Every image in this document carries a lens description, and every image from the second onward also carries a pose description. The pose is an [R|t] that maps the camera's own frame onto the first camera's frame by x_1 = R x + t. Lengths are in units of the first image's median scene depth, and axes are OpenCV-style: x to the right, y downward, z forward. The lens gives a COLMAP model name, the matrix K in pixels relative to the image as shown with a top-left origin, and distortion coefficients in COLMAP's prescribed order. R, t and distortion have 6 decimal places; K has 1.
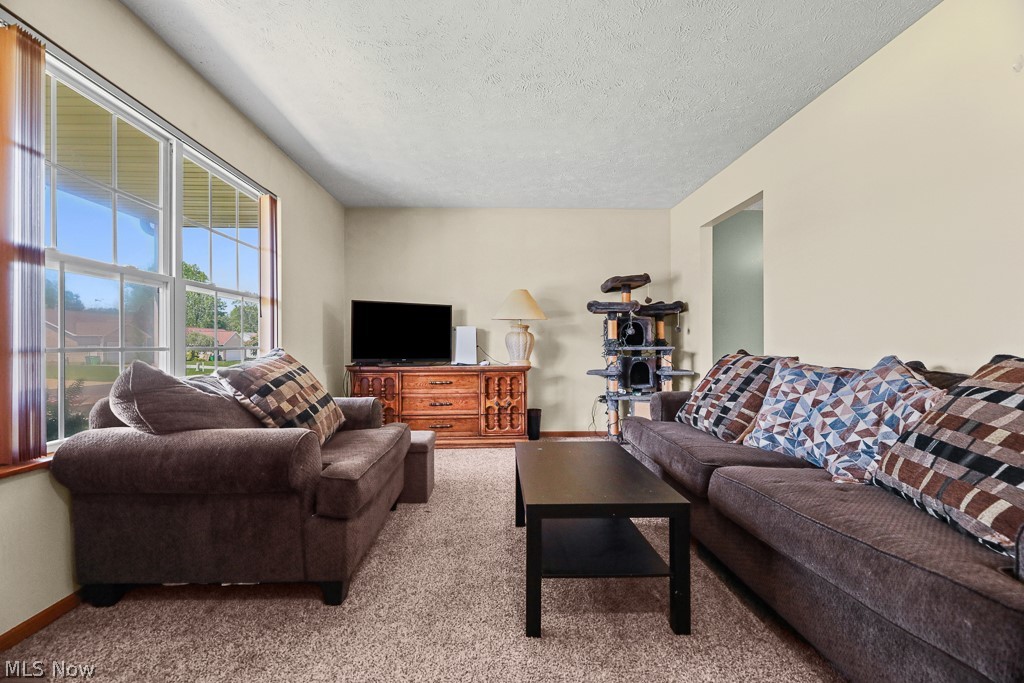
lens RADIAL K [[416.8, 0, 503.2], [0, 416.8, 344.8], [0, 0, 1]] dist [-0.003544, -0.001940]
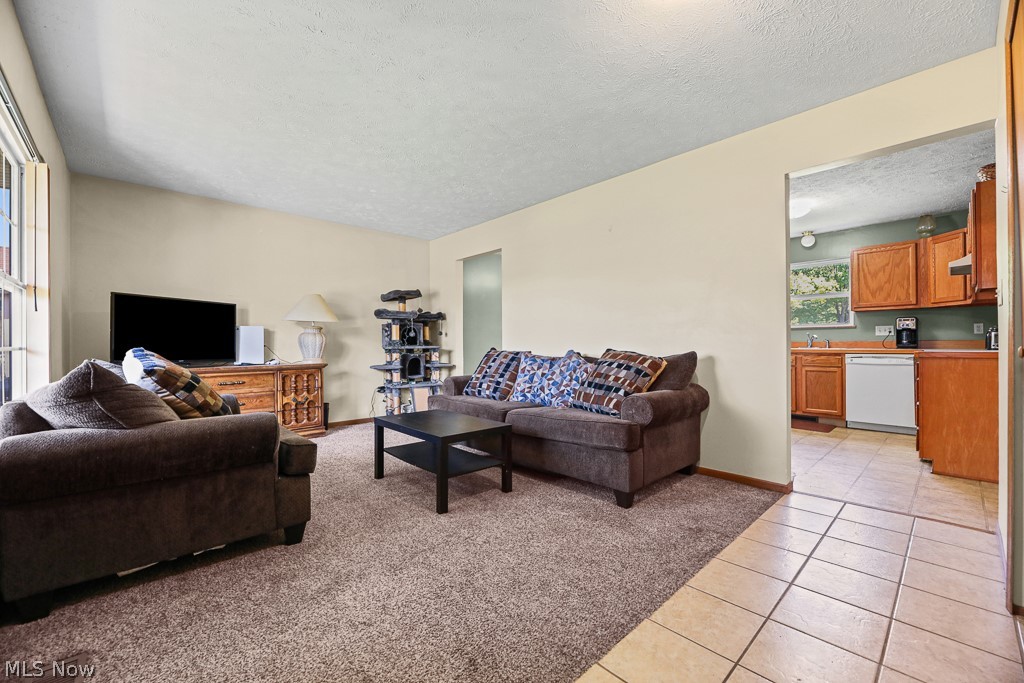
lens RADIAL K [[416.8, 0, 512.3], [0, 416.8, 339.6], [0, 0, 1]] dist [-0.003544, -0.001940]
pose [[0.750164, 0.007558, 0.661209, -0.457236], [-0.000135, 0.999936, -0.011276, -0.000956], [-0.661252, 0.008370, 0.750117, -0.260333]]
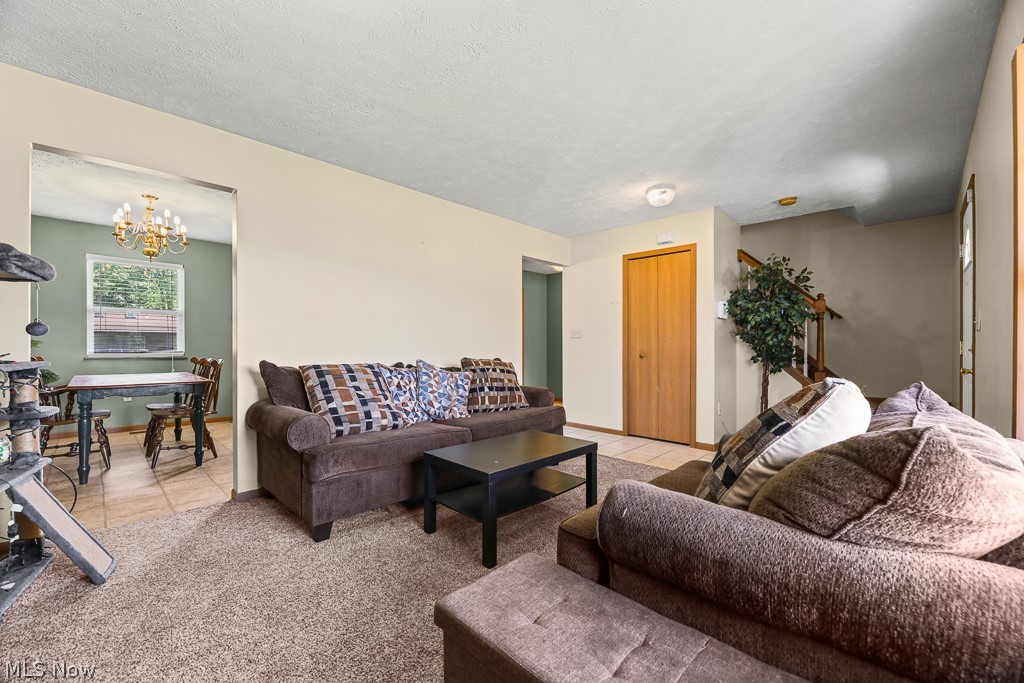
lens RADIAL K [[397.0, 0, 510.9], [0, 397.0, 344.5], [0, 0, 1]] dist [-0.000299, -0.000005]
pose [[-0.703142, 0.005382, 0.711029, -0.479623], [-0.006327, 0.999884, -0.013825, -0.013765], [-0.711021, -0.014219, -0.703027, 1.327415]]
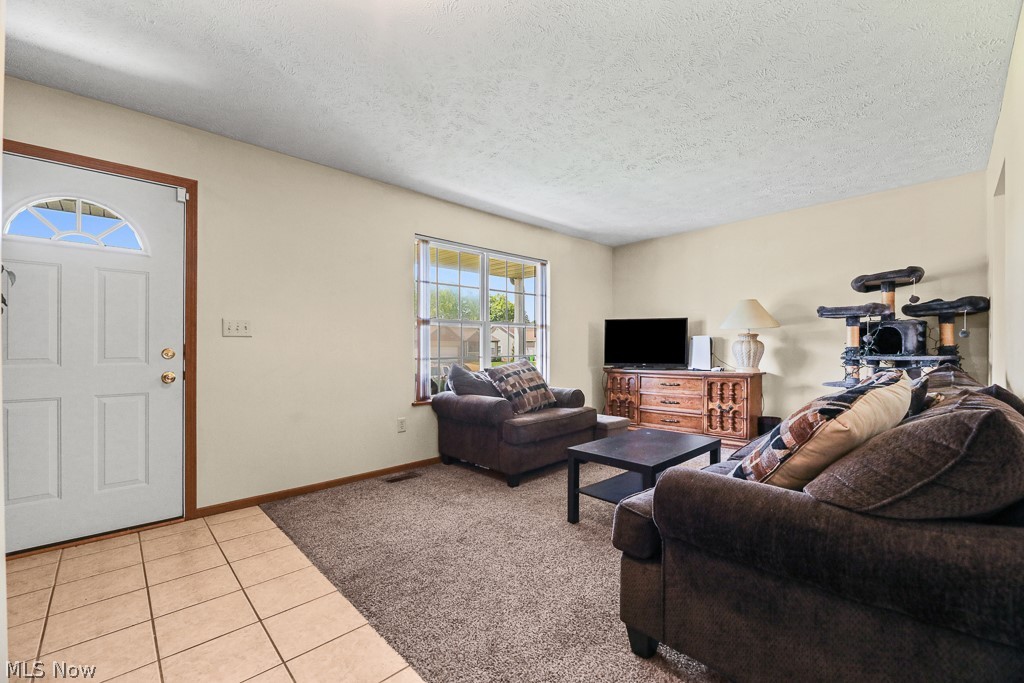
lens RADIAL K [[416.8, 0, 511.3], [0, 416.8, 345.1], [0, 0, 1]] dist [-0.003544, -0.001940]
pose [[0.671970, -0.008206, -0.740533, 0.648783], [0.008772, 0.999957, -0.003121, -0.032493], [0.740527, -0.004399, 0.672012, -0.208026]]
